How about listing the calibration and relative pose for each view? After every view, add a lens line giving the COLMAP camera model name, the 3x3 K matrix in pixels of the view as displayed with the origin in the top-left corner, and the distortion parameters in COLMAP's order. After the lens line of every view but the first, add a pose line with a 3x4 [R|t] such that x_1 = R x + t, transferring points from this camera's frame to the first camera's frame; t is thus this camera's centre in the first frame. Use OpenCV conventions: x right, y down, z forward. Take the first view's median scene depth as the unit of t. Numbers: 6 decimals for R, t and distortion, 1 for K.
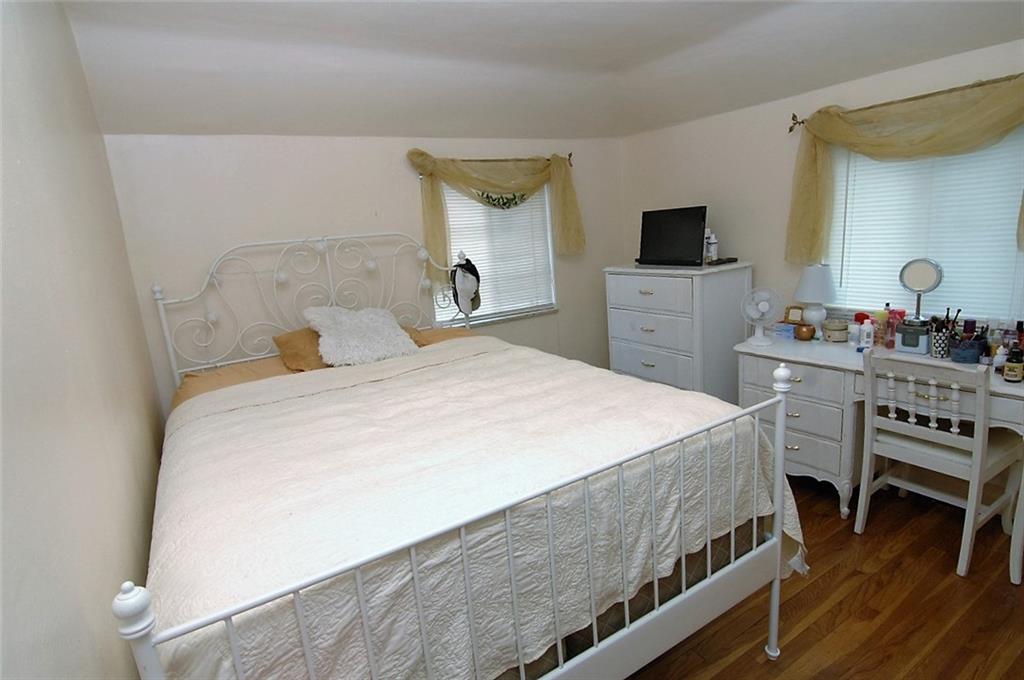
lens RADIAL K [[495.1, 0, 506.6], [0, 495.1, 339.2], [0, 0, 1]] dist [-0.001144, -0.012362]
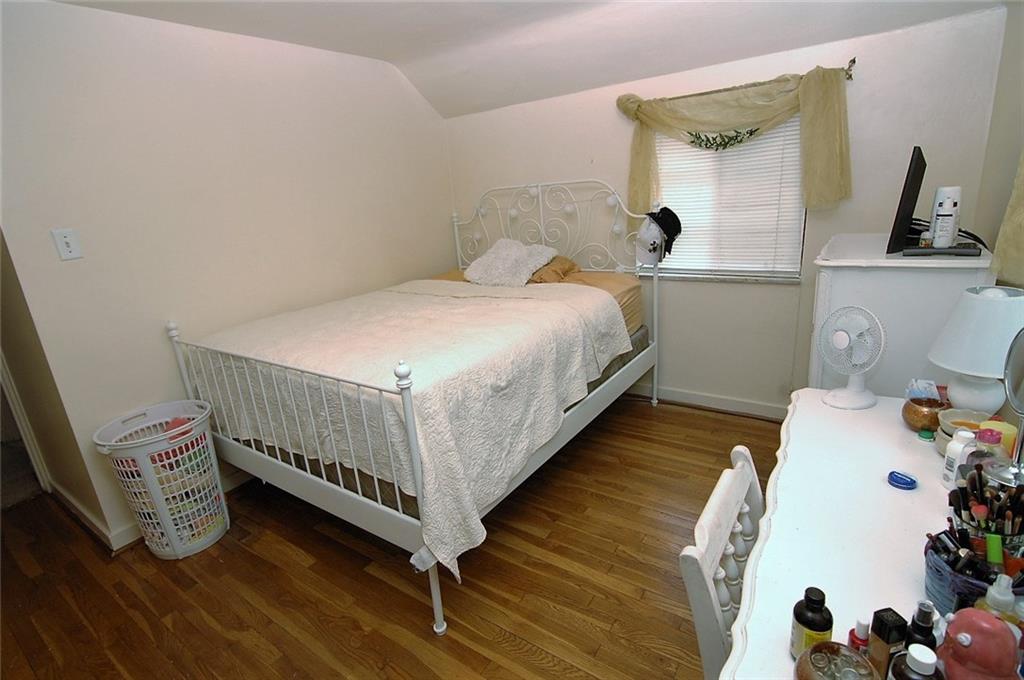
lens RADIAL K [[495.1, 0, 506.6], [0, 495.1, 339.2], [0, 0, 1]] dist [-0.001144, -0.012362]
pose [[0.429475, 0.306693, -0.849406, 0.666000], [-0.144910, 0.951783, 0.270389, -0.131790], [0.891377, 0.006962, 0.453210, 0.292363]]
